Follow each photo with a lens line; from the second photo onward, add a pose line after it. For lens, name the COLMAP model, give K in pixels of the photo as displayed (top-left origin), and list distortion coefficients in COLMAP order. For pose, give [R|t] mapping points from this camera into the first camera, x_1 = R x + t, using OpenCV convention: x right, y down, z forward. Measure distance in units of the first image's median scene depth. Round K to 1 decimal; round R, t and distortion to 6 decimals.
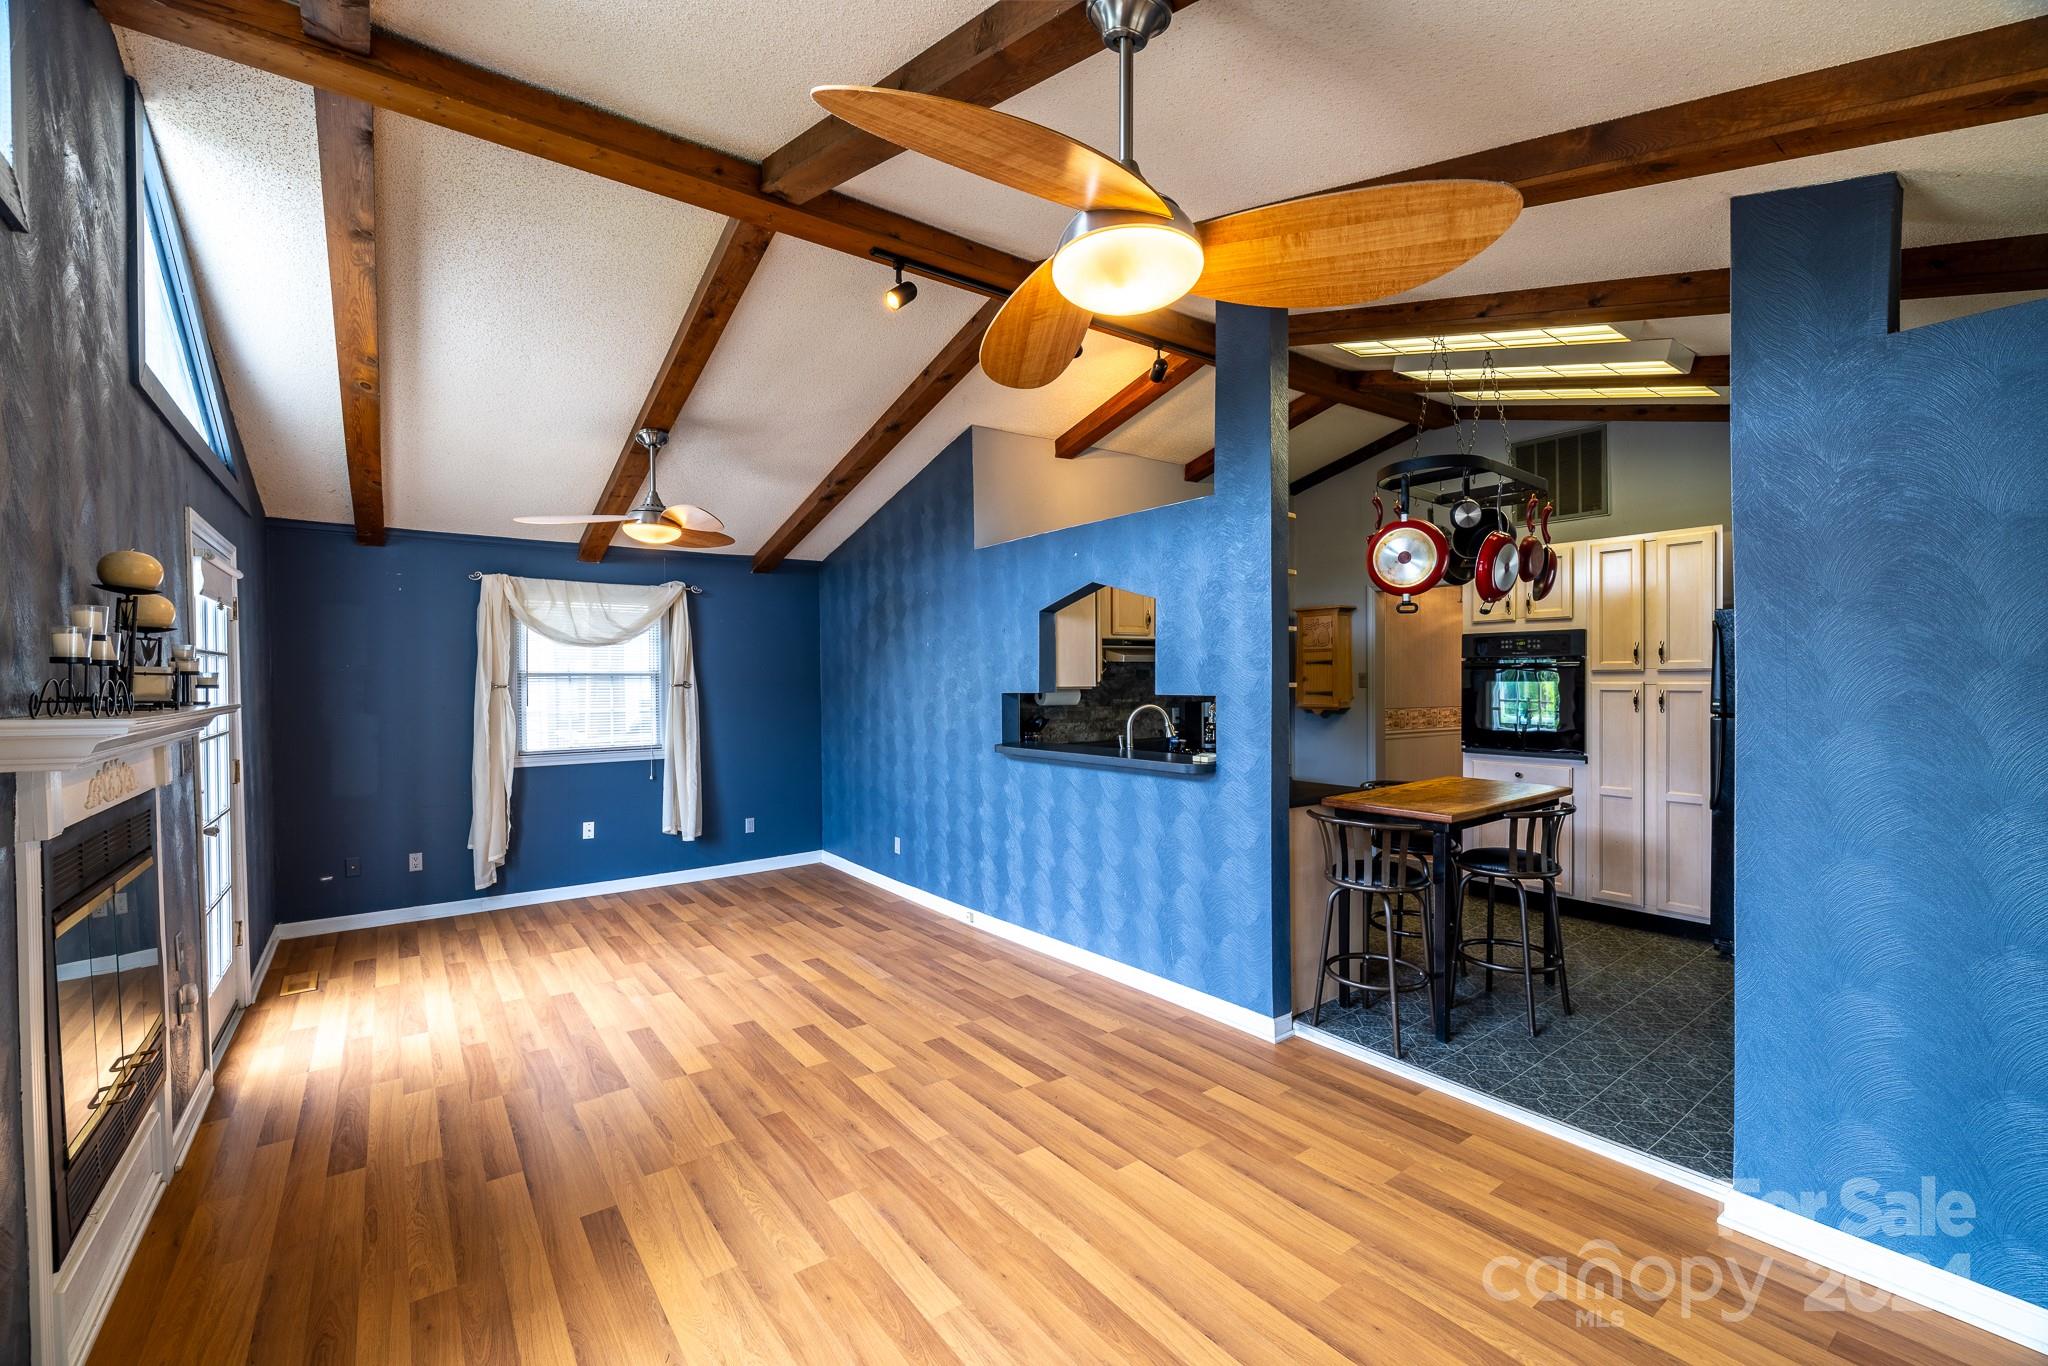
lens RADIAL K [[850.9, 0, 1022.1], [0, 850.9, 683.5], [0, 0, 1]] dist [-0.001253, 0.000181]
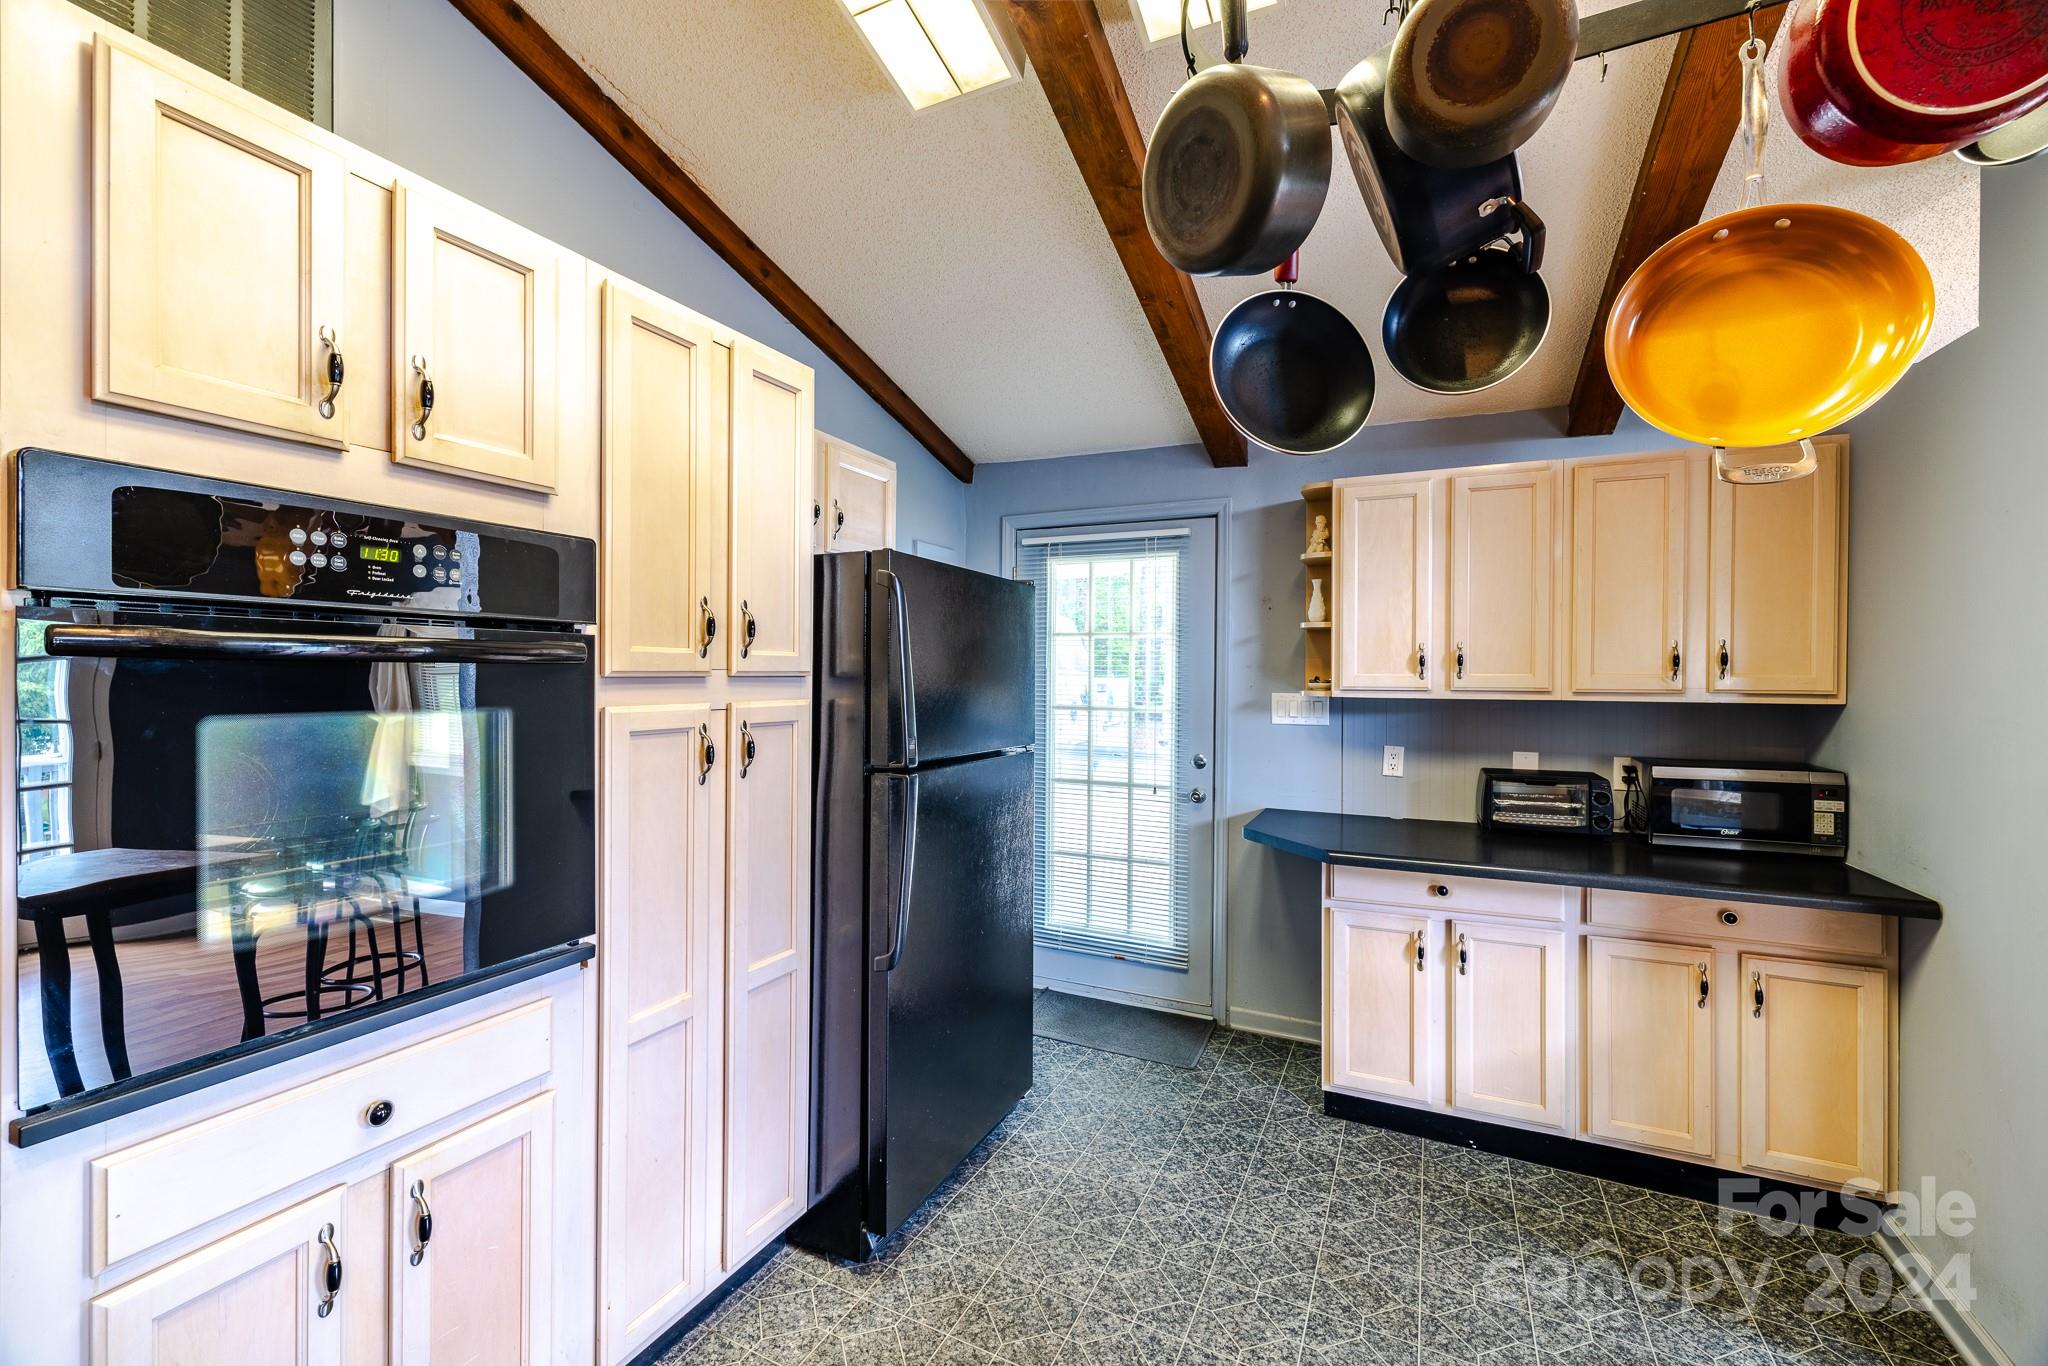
lens RADIAL K [[850.9, 0, 1038.5], [0, 850.9, 666.2], [0, 0, 1]] dist [-0.001253, 0.000181]
pose [[-0.476244, 0.000106, 0.879313, 0.307955], [-0.007857, 0.999960, -0.004376, -0.017671], [-0.879278, -0.008993, -0.476224, 1.004998]]
